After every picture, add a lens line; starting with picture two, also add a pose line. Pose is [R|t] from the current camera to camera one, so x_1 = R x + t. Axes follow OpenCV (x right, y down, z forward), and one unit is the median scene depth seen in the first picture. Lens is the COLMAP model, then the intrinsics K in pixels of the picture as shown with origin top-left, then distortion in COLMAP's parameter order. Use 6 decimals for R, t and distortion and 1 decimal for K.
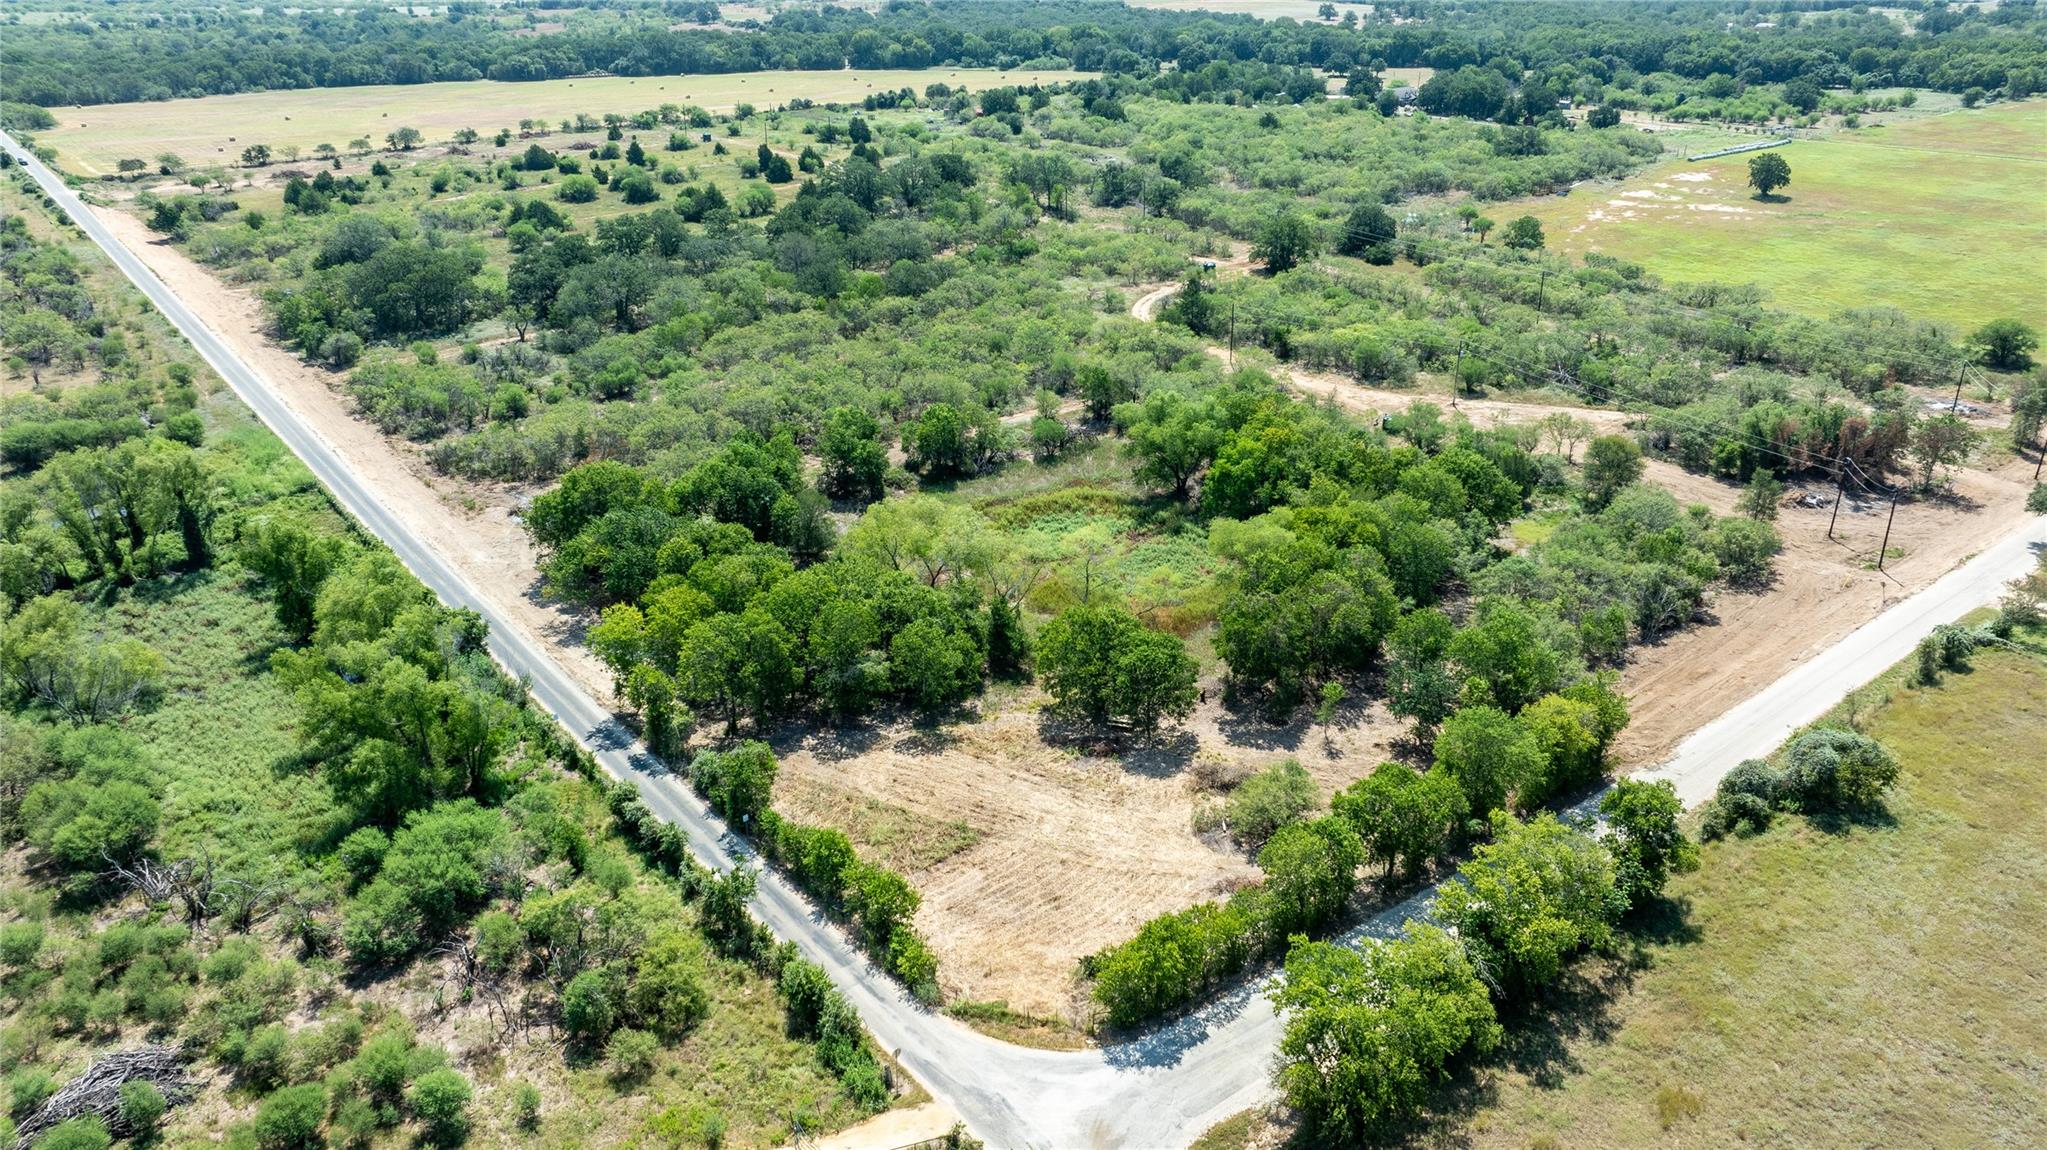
lens RADIAL K [[1441.4, 0, 1023.5], [0, 1441.4, 575.0], [0, 0, 1]] dist [-0.046565, 0.052818]
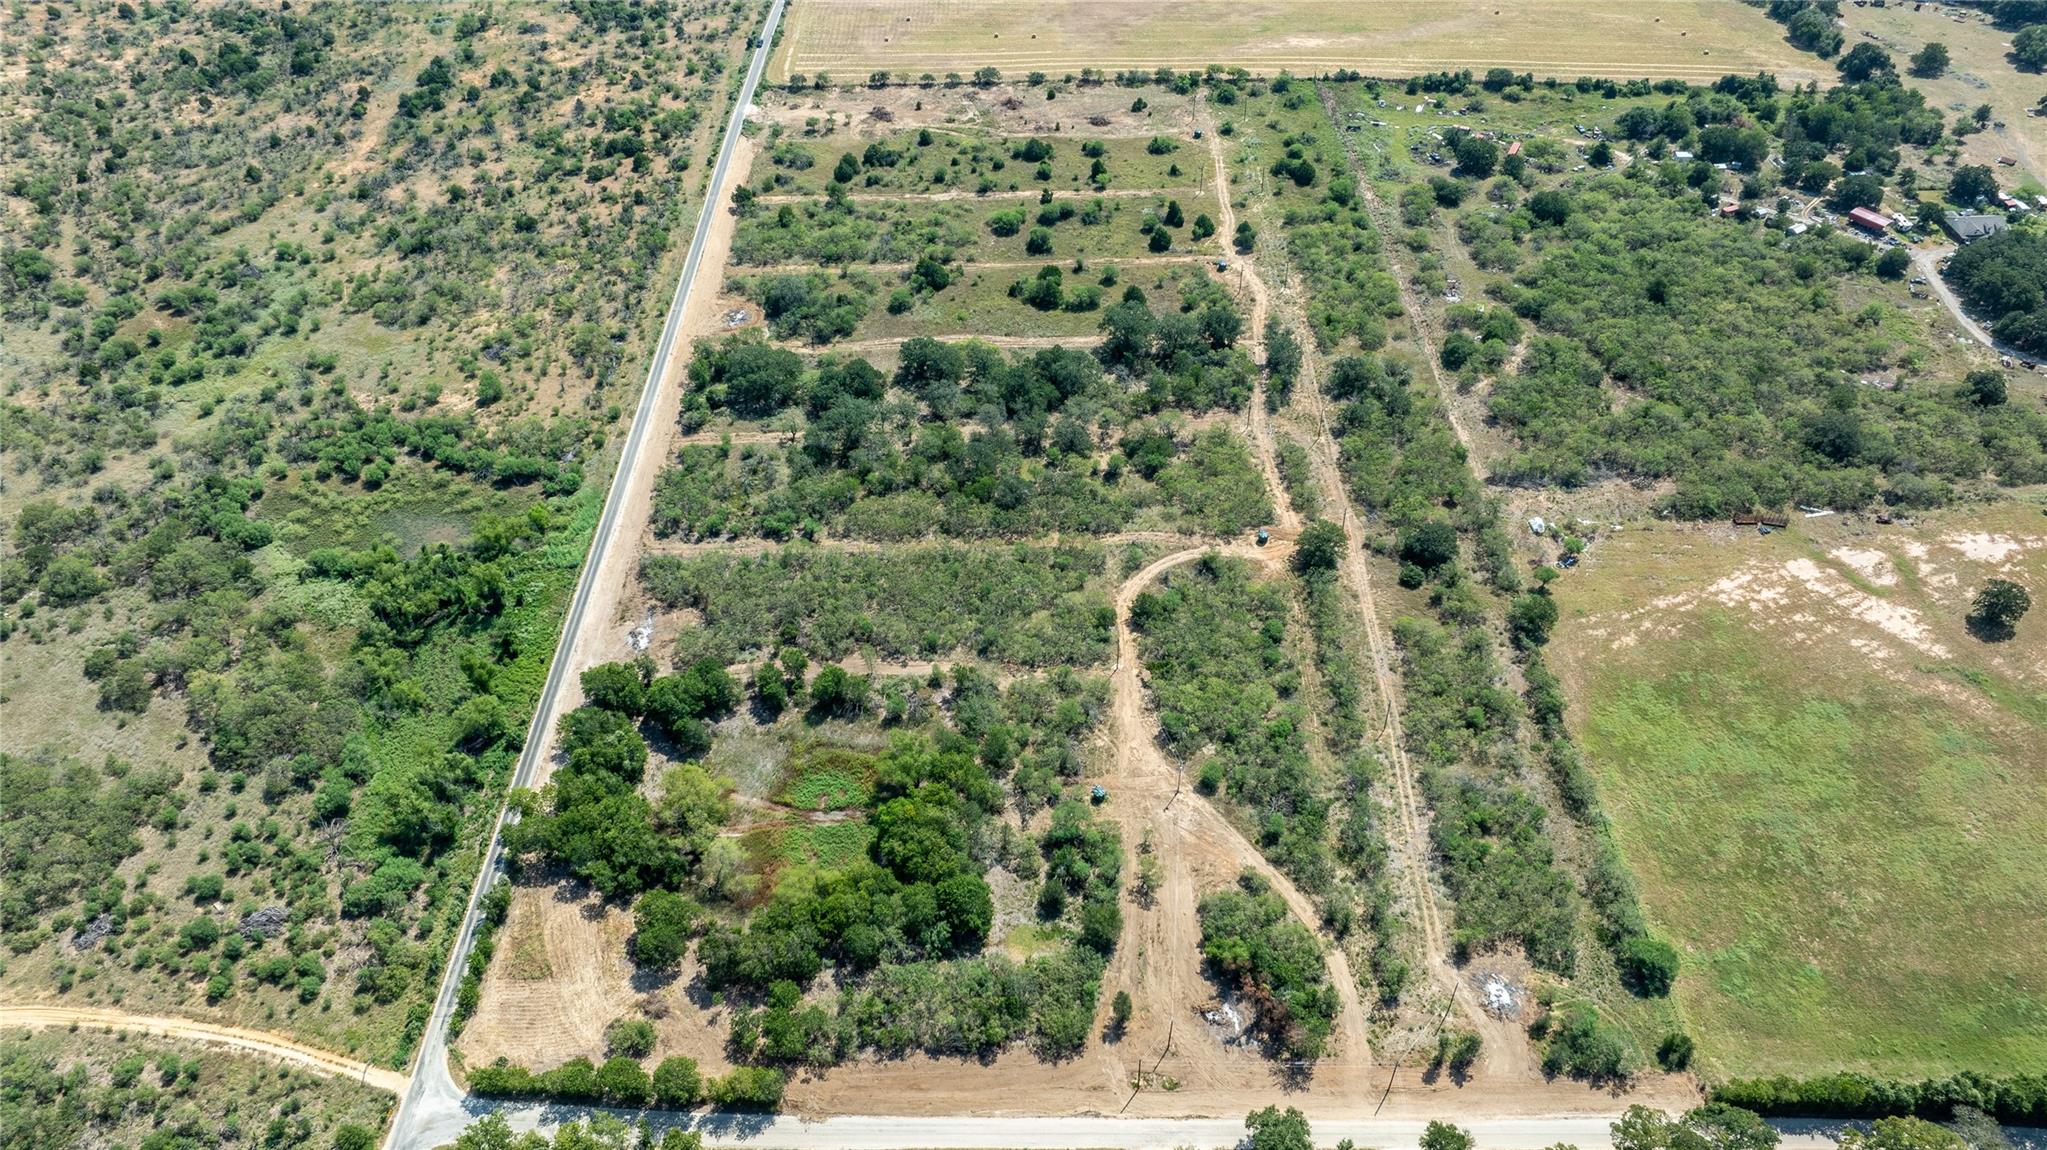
lens RADIAL K [[1426.5, 0, 1022.8], [0, 1426.5, 587.5], [0, 0, 1]] dist [-0.020055, -0.001615]
pose [[0.778989, 0.427152, -0.459039, 1.249761], [-0.257273, 0.885349, 0.387256, -1.354683], [0.571827, -0.183570, 0.799572, -0.280826]]
